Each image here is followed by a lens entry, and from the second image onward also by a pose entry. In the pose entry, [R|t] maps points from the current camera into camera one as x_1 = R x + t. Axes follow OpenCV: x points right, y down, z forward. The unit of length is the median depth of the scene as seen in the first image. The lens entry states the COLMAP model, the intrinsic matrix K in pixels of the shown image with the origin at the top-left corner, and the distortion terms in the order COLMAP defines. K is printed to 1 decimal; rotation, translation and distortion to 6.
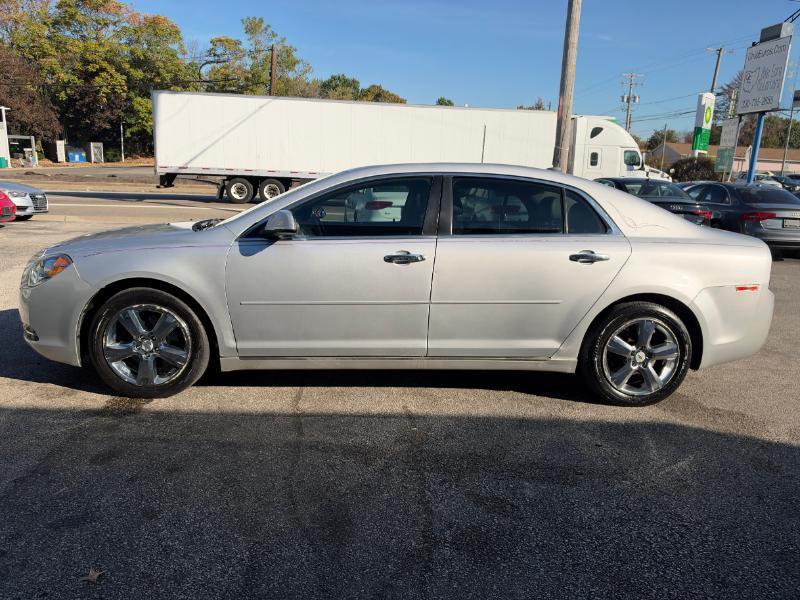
lens RADIAL K [[591.3, 0, 400.0], [0, 591.3, 300.0], [0, 0, 1]] dist [-0.002393, -0.009845]
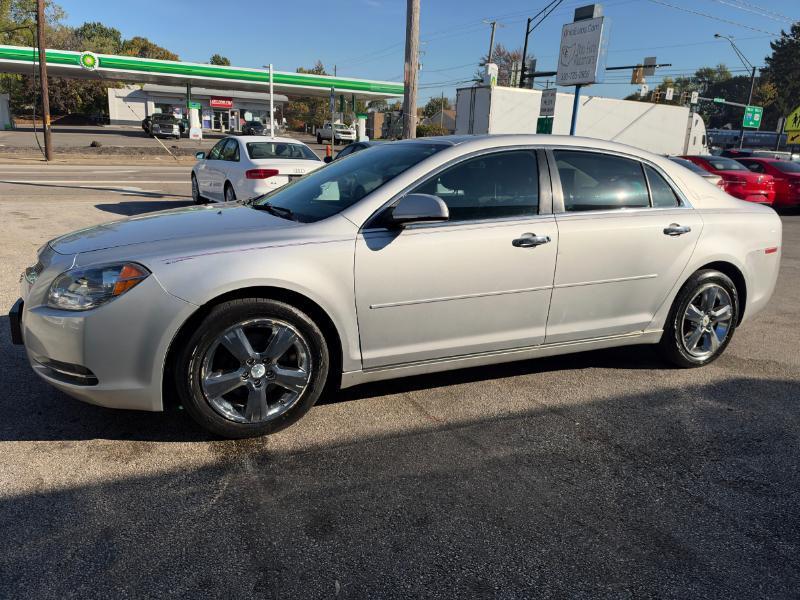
lens RADIAL K [[591.3, 0, 400.0], [0, 591.3, 300.0], [0, 0, 1]] dist [-0.002393, -0.009845]
pose [[0.934381, -0.089564, 0.344835, -0.051174], [0.069420, 0.995103, 0.070357, -0.005922], [-0.349448, -0.041802, 0.936023, 0.020253]]
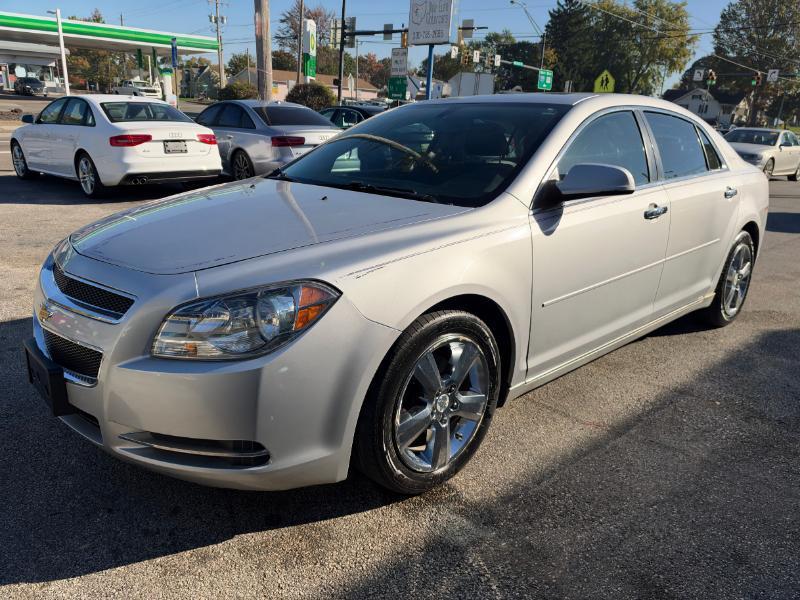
lens RADIAL K [[591.3, 0, 400.0], [0, 591.3, 300.0], [0, 0, 1]] dist [-0.002393, -0.009845]
pose [[0.774415, -0.195318, 0.601774, -0.080166], [0.122452, 0.979441, 0.160317, -0.012865], [-0.620714, -0.050464, 0.782411, 0.055892]]
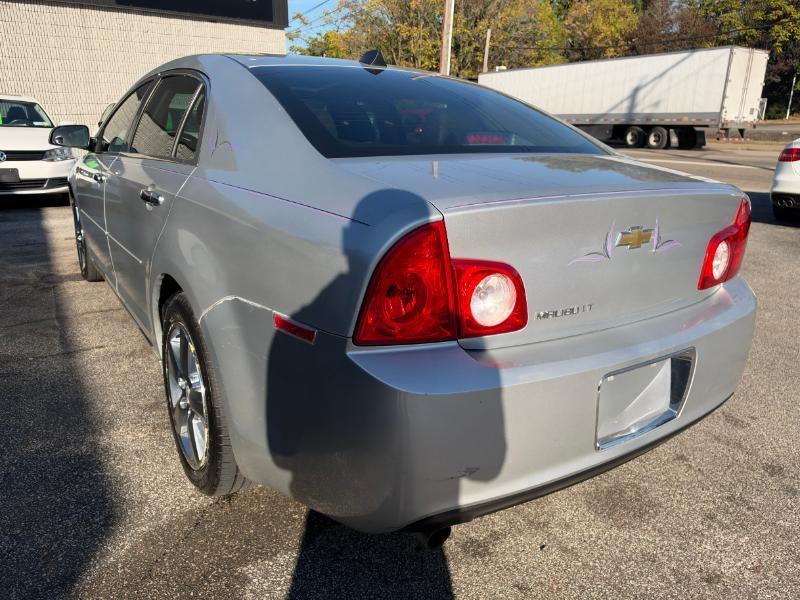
lens RADIAL K [[592.3, 0, 398.2], [0, 592.3, 295.1], [0, 0, 1]] dist [-0.009079, -0.002616]
pose [[0.485857, 0.221492, -0.845508, 0.099393], [-0.176094, 0.972328, 0.153525, -0.011357], [0.856115, 0.074298, 0.511416, 0.094129]]
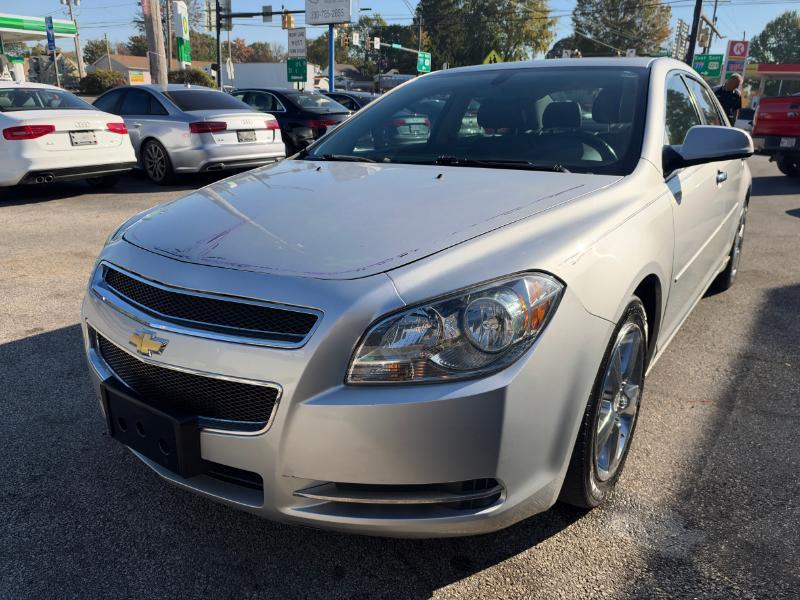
lens RADIAL K [[592.3, 0, 398.2], [0, 592.3, 295.1], [0, 0, 1]] dist [-0.009079, -0.002616]
pose [[0.632810, -0.265284, 0.727445, -0.091314], [0.171689, 0.964165, 0.202257, -0.015612], [-0.755033, -0.003096, 0.655679, 0.079533]]
